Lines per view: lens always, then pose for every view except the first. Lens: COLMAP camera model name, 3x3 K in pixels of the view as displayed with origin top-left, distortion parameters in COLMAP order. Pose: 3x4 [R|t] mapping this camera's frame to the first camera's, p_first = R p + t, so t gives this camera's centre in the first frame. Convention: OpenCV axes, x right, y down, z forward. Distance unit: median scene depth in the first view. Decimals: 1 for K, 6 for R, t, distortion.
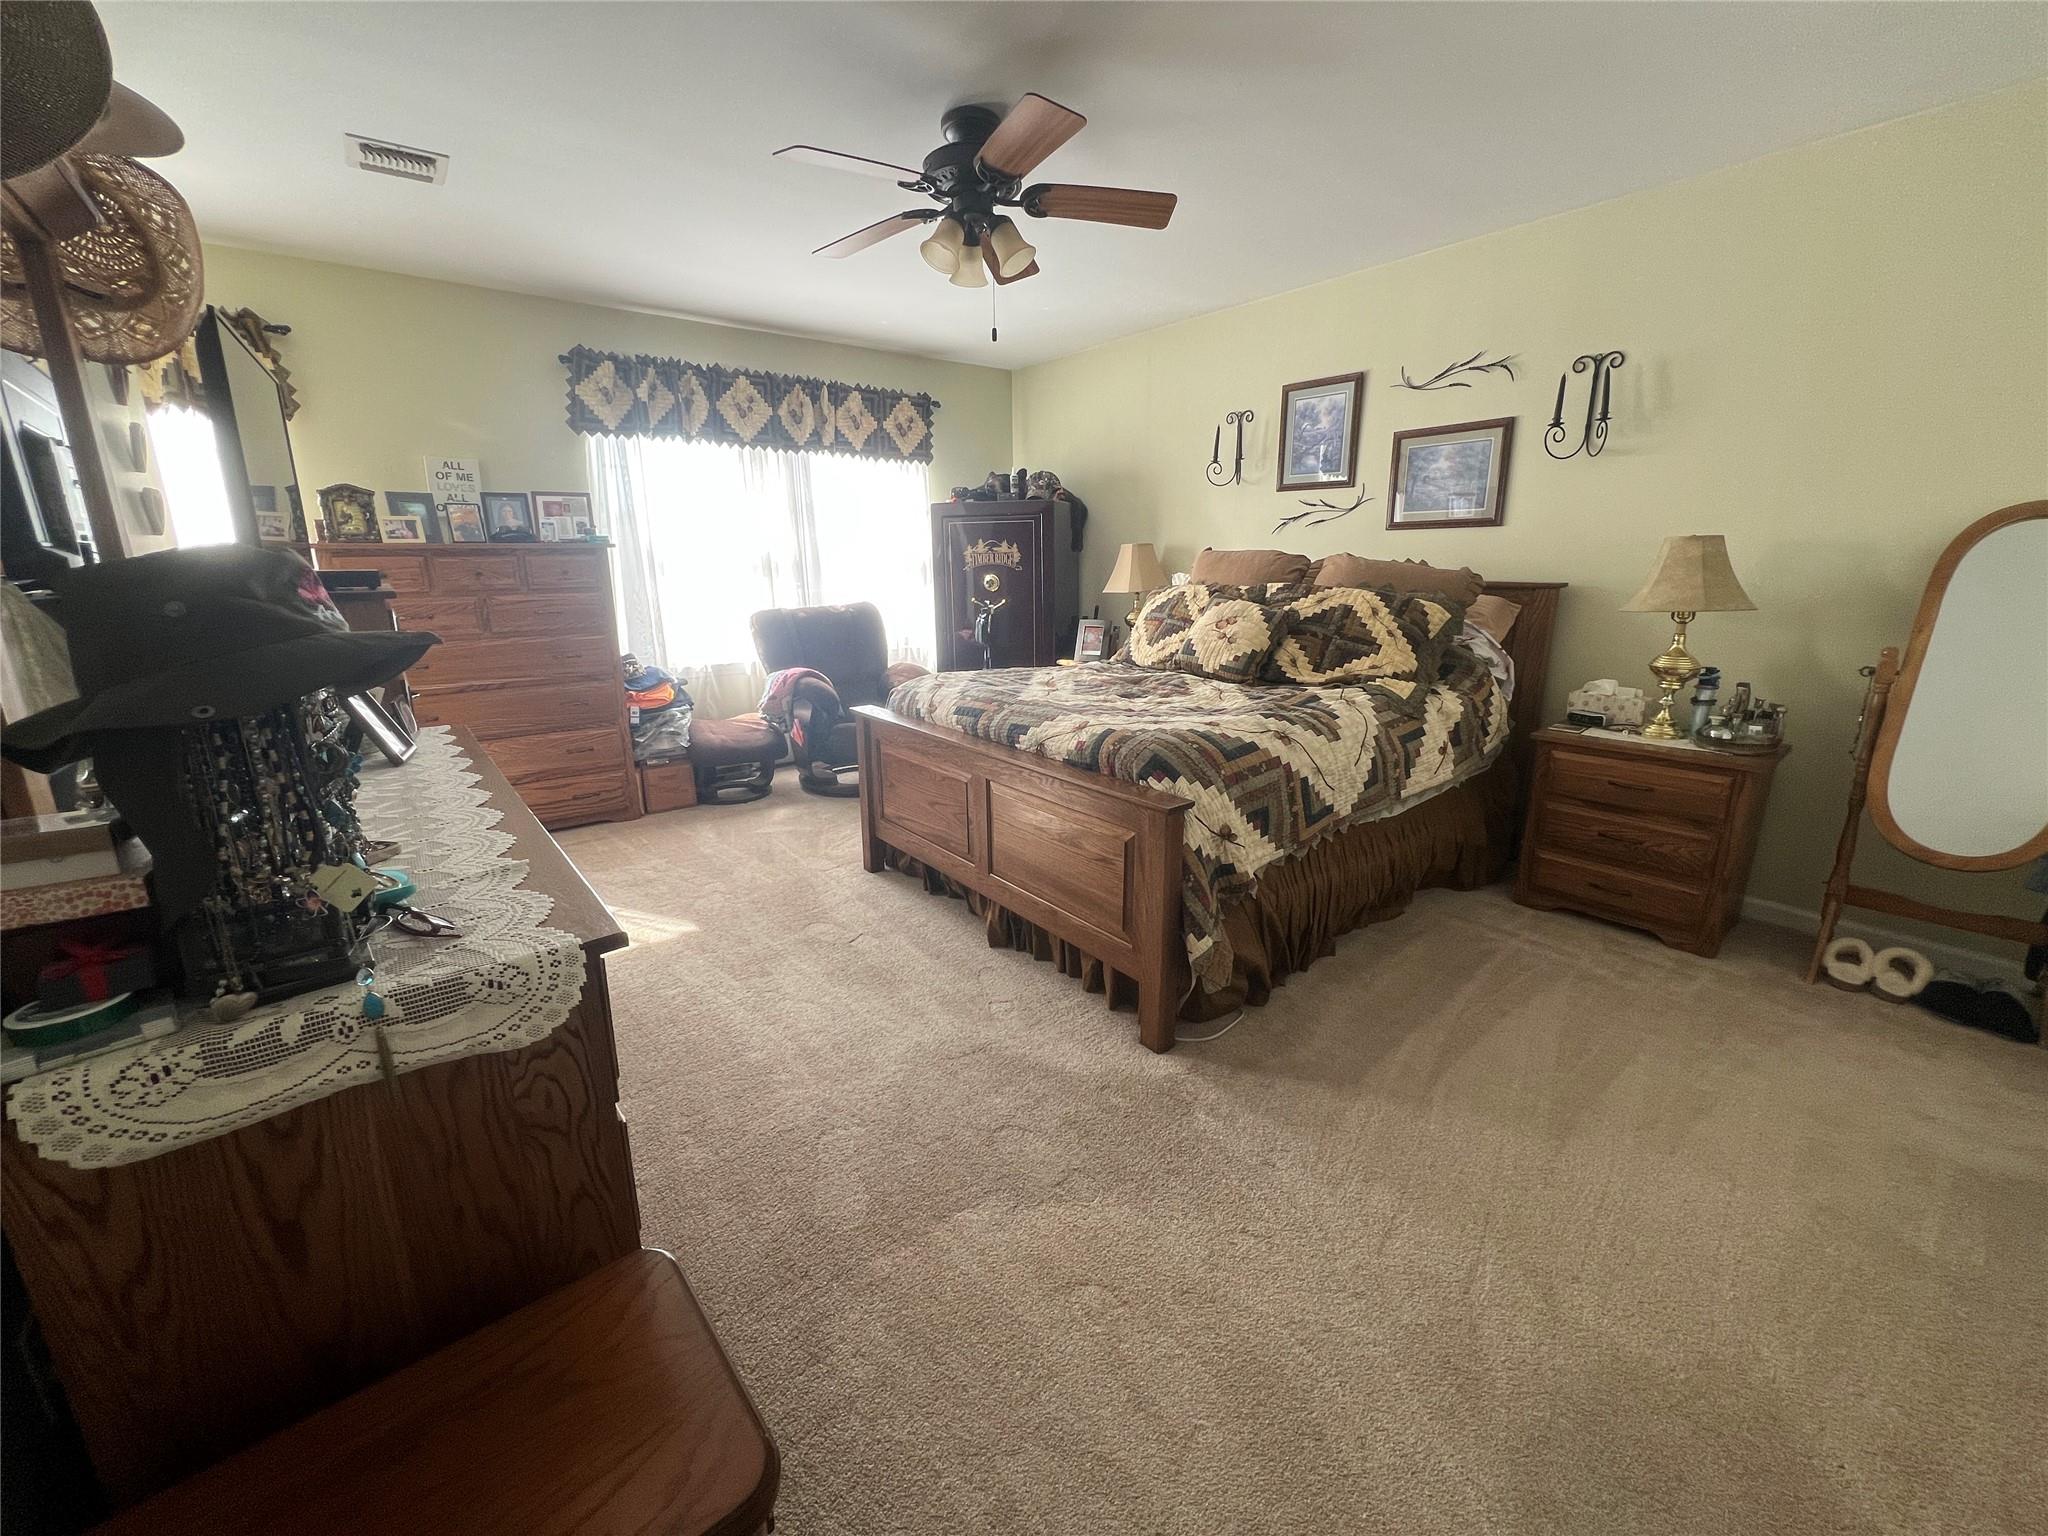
lens RADIAL K [[815.8, 0, 1016.2], [0, 815.8, 765.2], [0, 0, 1]] dist [-0.003287, 0.000249]
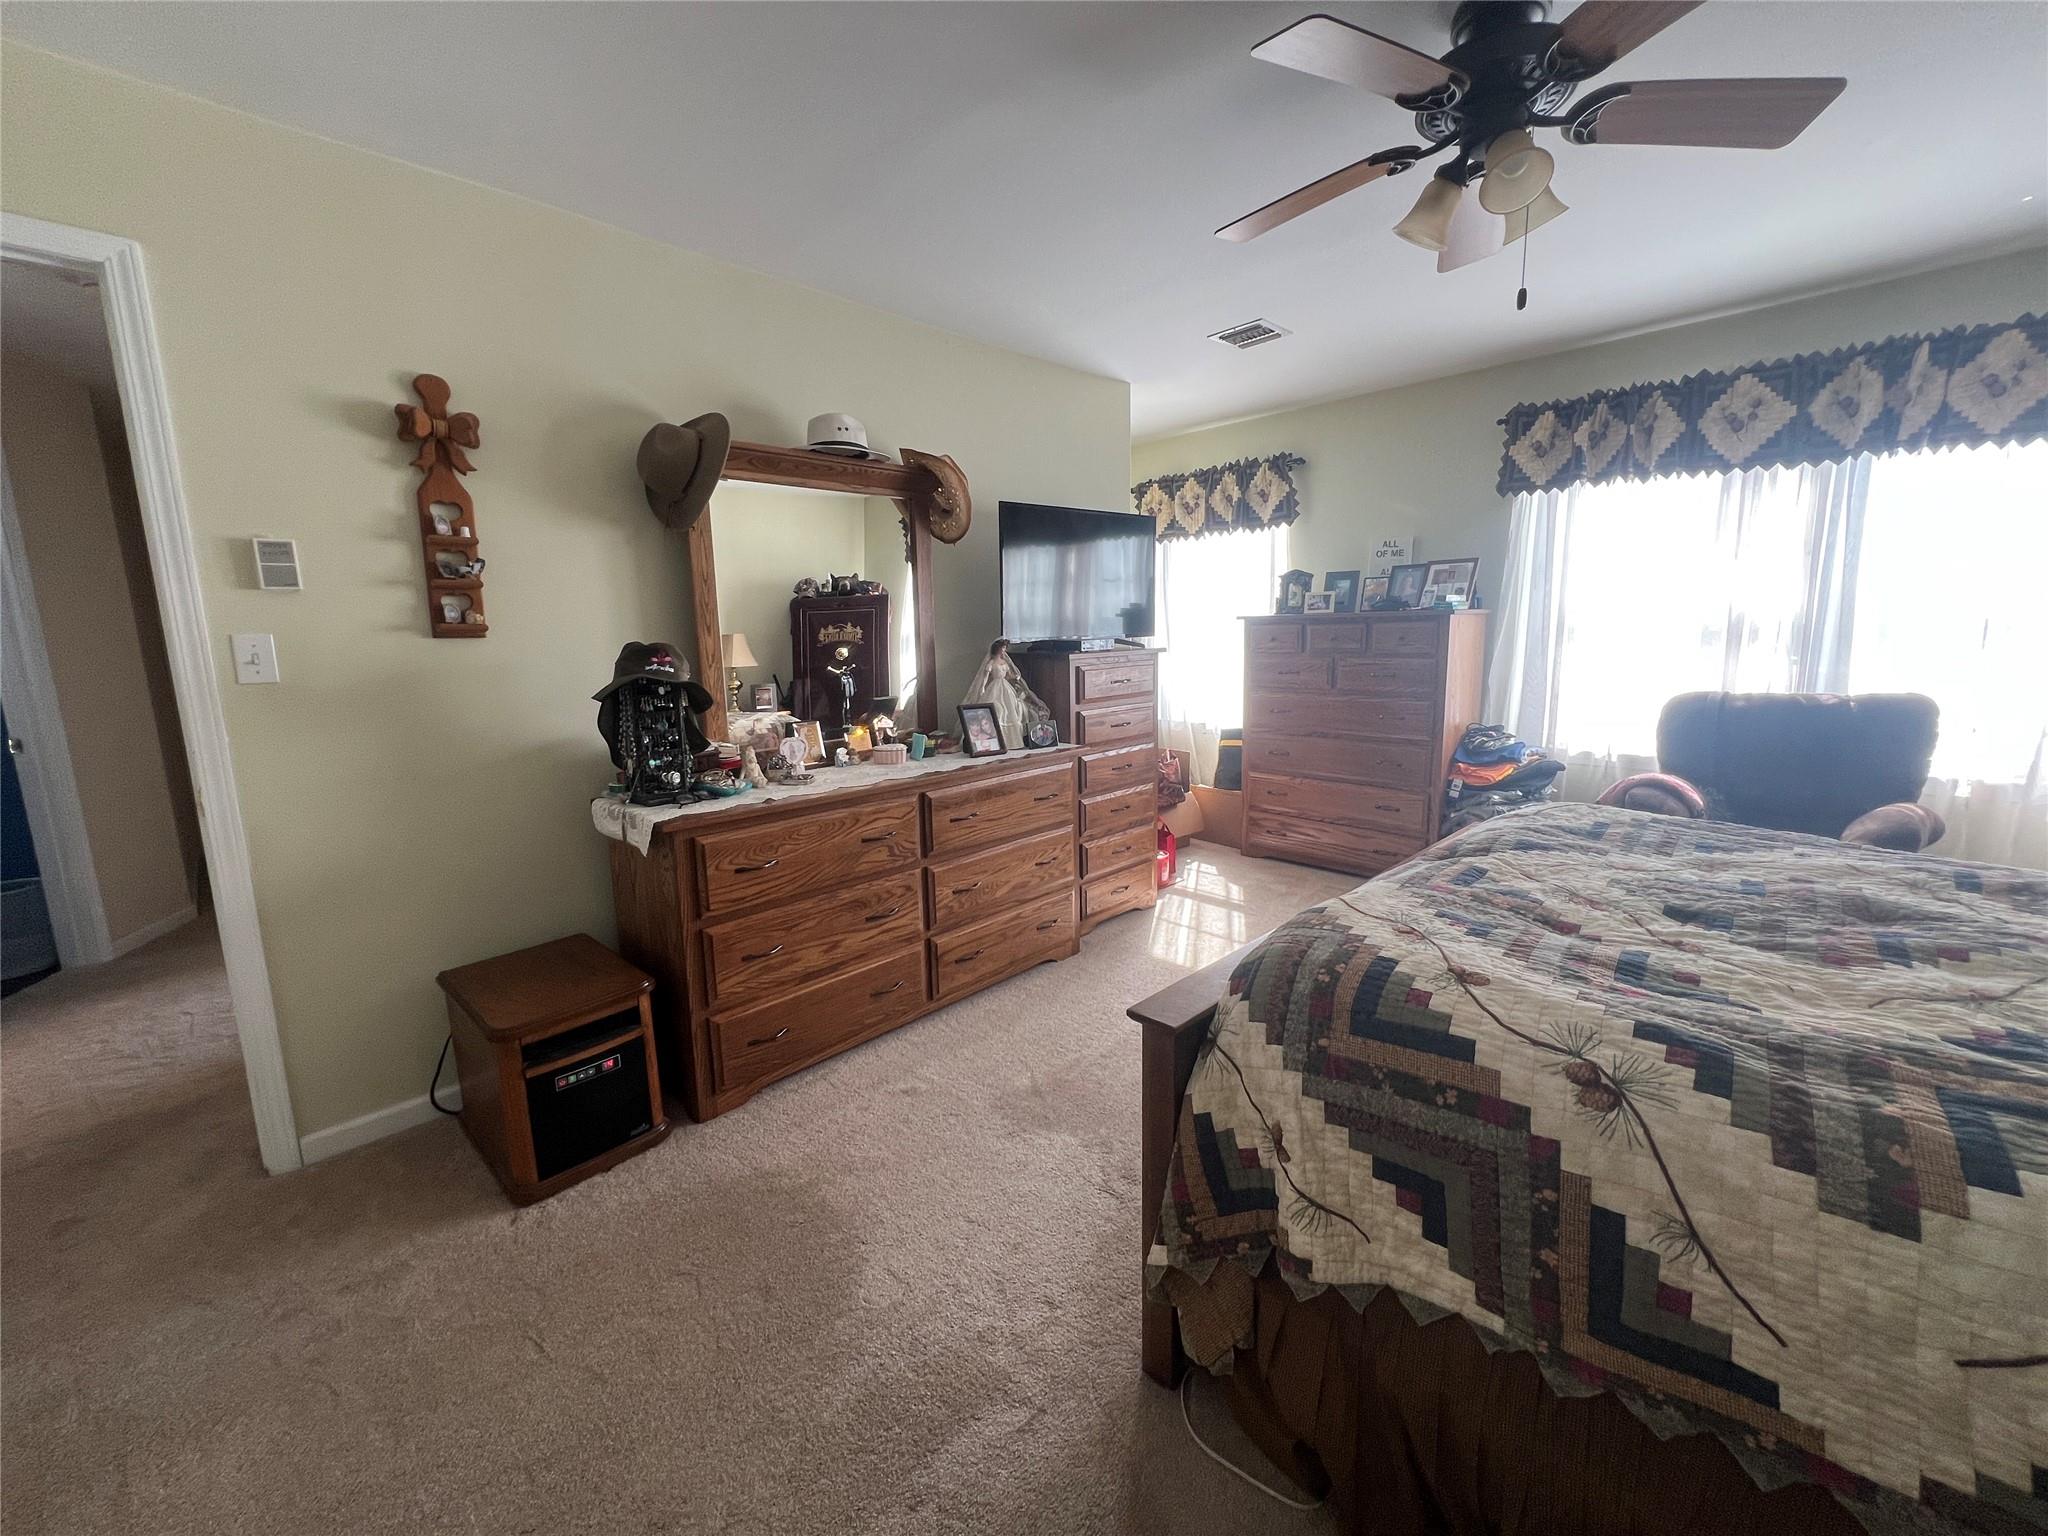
lens RADIAL K [[815.8, 0, 1020.9], [0, 815.8, 760.3], [0, 0, 1]] dist [-0.003287, 0.000249]
pose [[0.117915, 0.164043, -0.979380, 0.390068], [-0.225414, 0.964937, 0.134484, -0.106481], [0.967101, 0.204909, 0.150758, 0.366906]]
